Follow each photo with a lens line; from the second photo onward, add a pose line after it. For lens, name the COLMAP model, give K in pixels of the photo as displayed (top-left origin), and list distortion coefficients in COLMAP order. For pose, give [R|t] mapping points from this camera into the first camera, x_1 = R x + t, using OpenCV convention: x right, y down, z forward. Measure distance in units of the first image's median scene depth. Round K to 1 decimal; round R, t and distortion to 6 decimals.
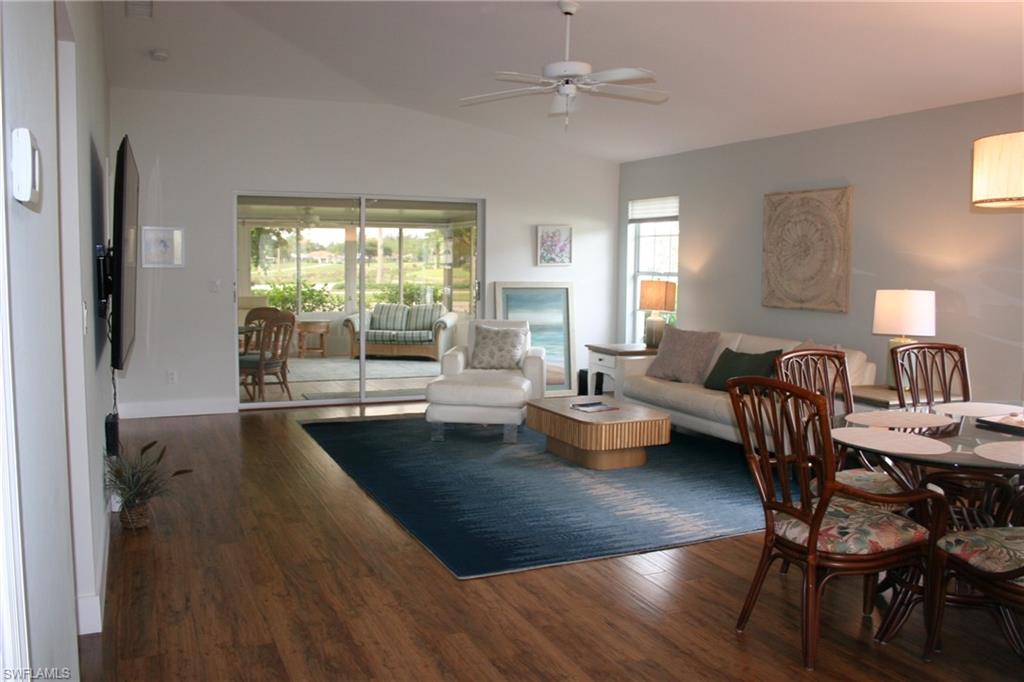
lens RADIAL K [[860.5, 0, 519.4], [0, 860.5, 346.1], [0, 0, 1]] dist [-0.151483, 0.121080]
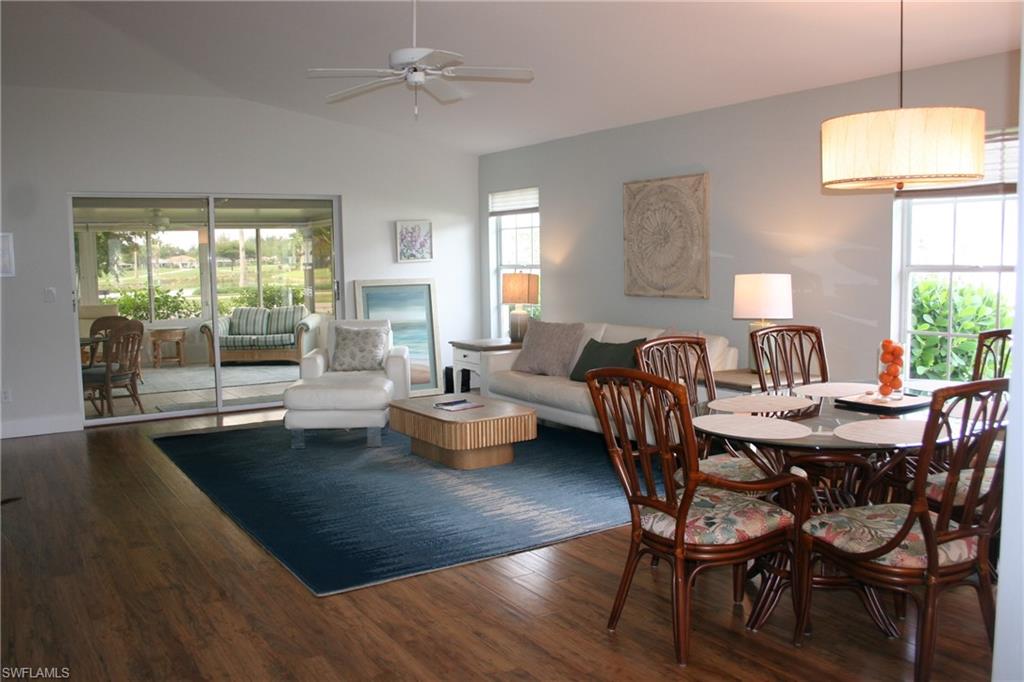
lens RADIAL K [[860.5, 0, 524.5], [0, 860.5, 350.8], [0, 0, 1]] dist [-0.151483, 0.121080]
pose [[0.987319, -0.043720, 0.152613, 0.018876], [0.042260, 0.999025, 0.012798, 0.000127], [-0.153024, -0.006186, 0.988203, 0.034698]]
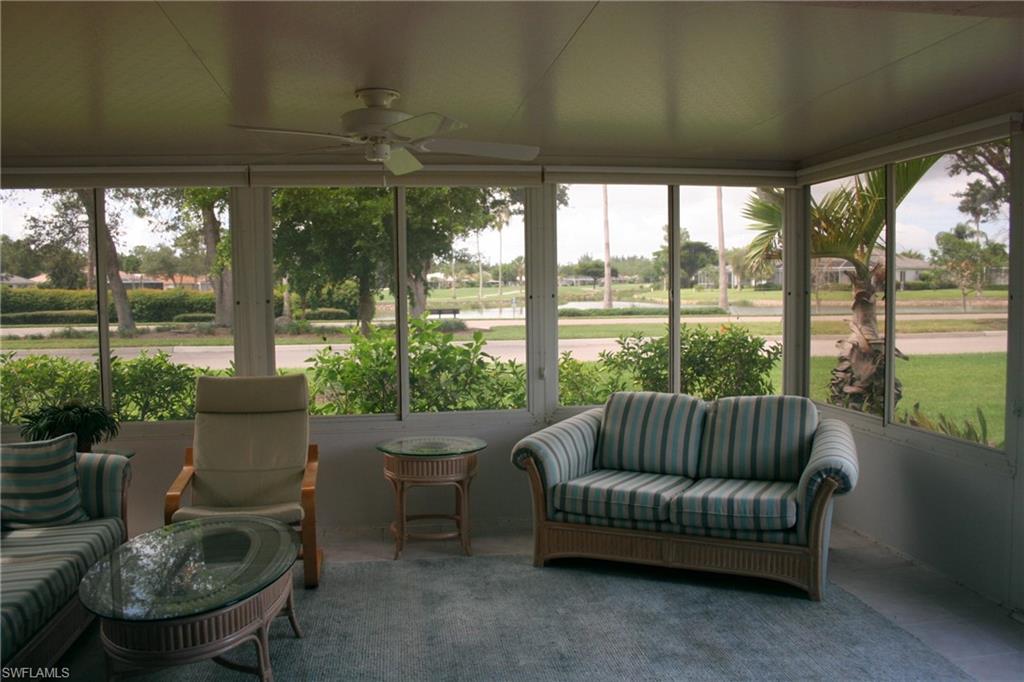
lens RADIAL K [[860.5, 0, 515.3], [0, 860.5, 339.0], [0, 0, 1]] dist [-0.151483, 0.121080]
pose [[0.964747, -0.005705, -0.263116, -0.185254], [-0.003052, 0.999455, -0.032862, -0.103605], [0.263160, 0.032506, 0.964204, 1.083221]]
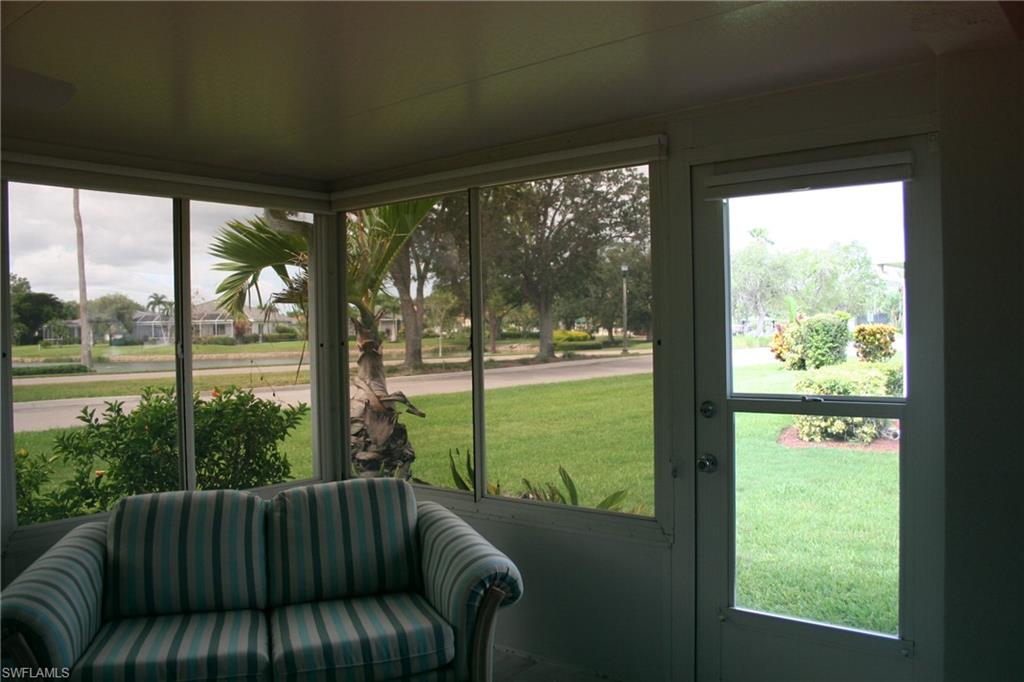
lens RADIAL K [[860.5, 0, 514.3], [0, 860.5, 337.1], [0, 0, 1]] dist [-0.151483, 0.121080]
pose [[0.892266, -0.032334, 0.450352, -0.294122], [0.072298, 0.994794, -0.071818, -0.120731], [-0.445685, 0.096640, 0.889958, 1.260267]]
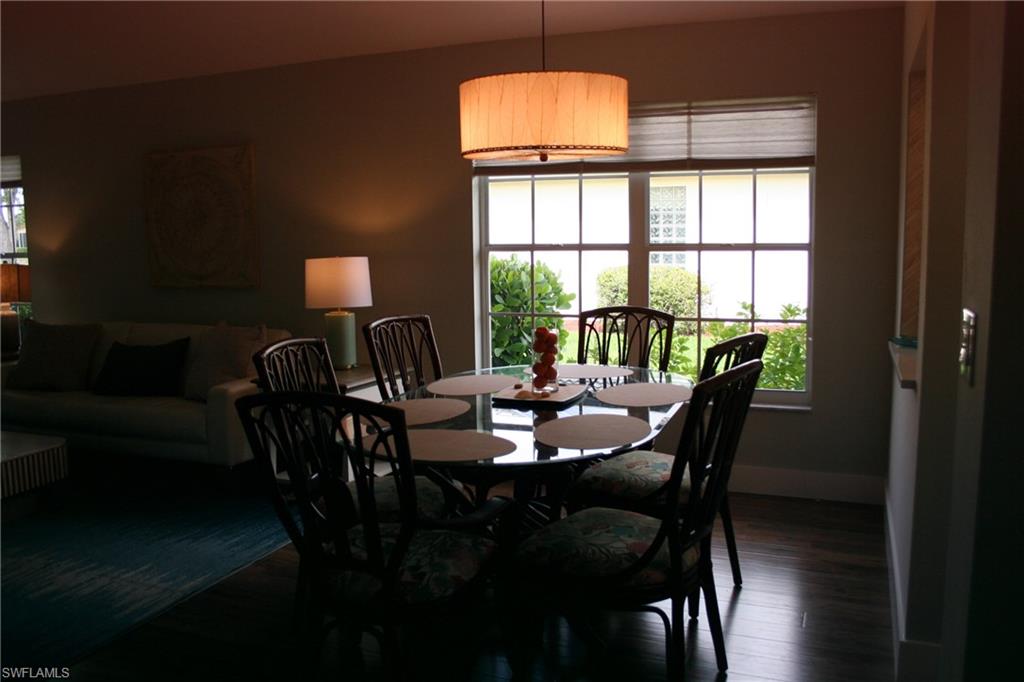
lens RADIAL K [[860.5, 0, 513.1], [0, 860.5, 339.2], [0, 0, 1]] dist [-0.151483, 0.121080]
pose [[0.721855, -0.107229, 0.683686, -0.037826], [0.089883, 0.994082, 0.061010, -0.019960], [-0.686182, 0.017411, 0.727221, 0.222408]]
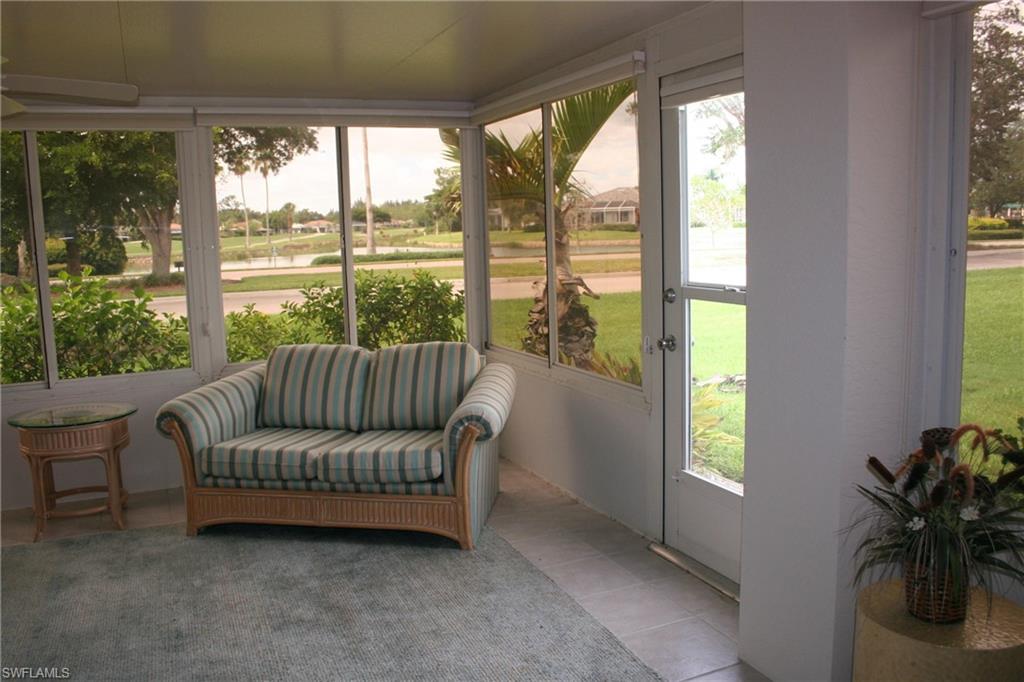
lens RADIAL K [[860.5, 0, 515.5], [0, 860.5, 337.6], [0, 0, 1]] dist [-0.151483, 0.121080]
pose [[0.999167, -0.039025, -0.011927, -0.105363], [0.039414, 0.998631, 0.034390, -0.105340], [0.010569, -0.034832, 0.999337, 1.118281]]
